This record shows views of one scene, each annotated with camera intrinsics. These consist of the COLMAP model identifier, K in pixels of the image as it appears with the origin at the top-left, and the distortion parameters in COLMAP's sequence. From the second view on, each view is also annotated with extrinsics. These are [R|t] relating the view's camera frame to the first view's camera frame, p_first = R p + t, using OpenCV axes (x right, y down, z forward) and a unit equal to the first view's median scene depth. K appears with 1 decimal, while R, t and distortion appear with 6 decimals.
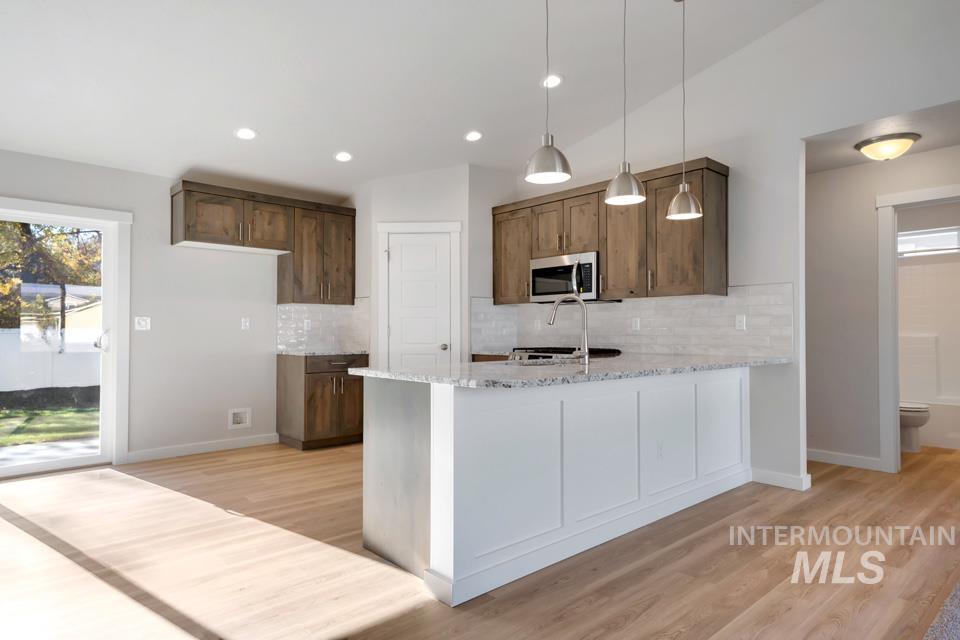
lens RADIAL K [[565.7, 0, 478.7], [0, 565.7, 322.4], [0, 0, 1]] dist [0.020885, 0.003147]
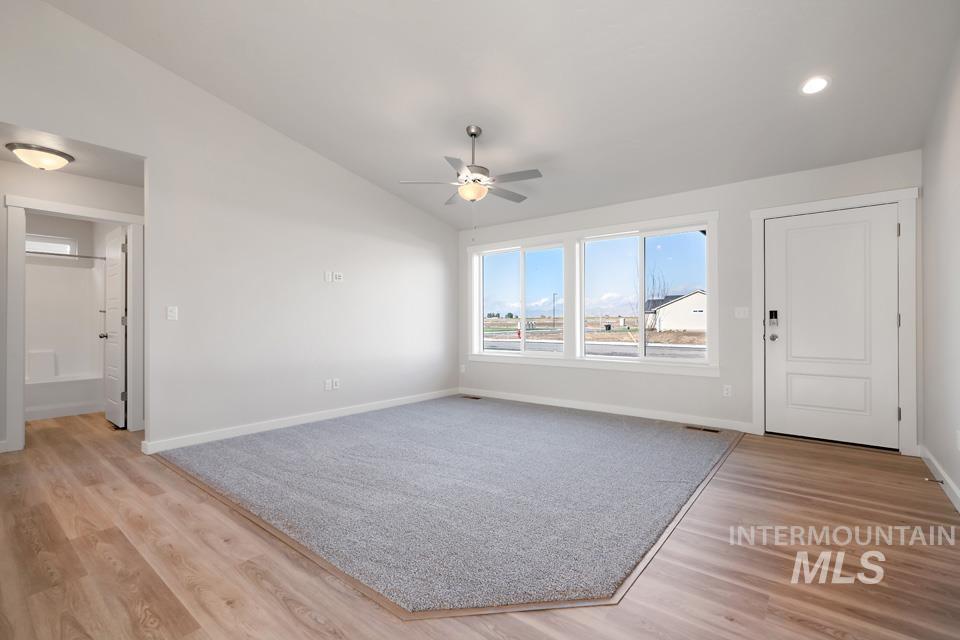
lens RADIAL K [[430.7, 0, 487.8], [0, 430.7, 324.0], [0, 0, 1]] dist [-0.012851, 0.007168]
pose [[-0.158033, -0.002306, 0.987431, -0.219854], [-0.013825, 0.999904, 0.000123, 0.007199], [-0.987337, -0.013632, -0.158049, 0.224637]]
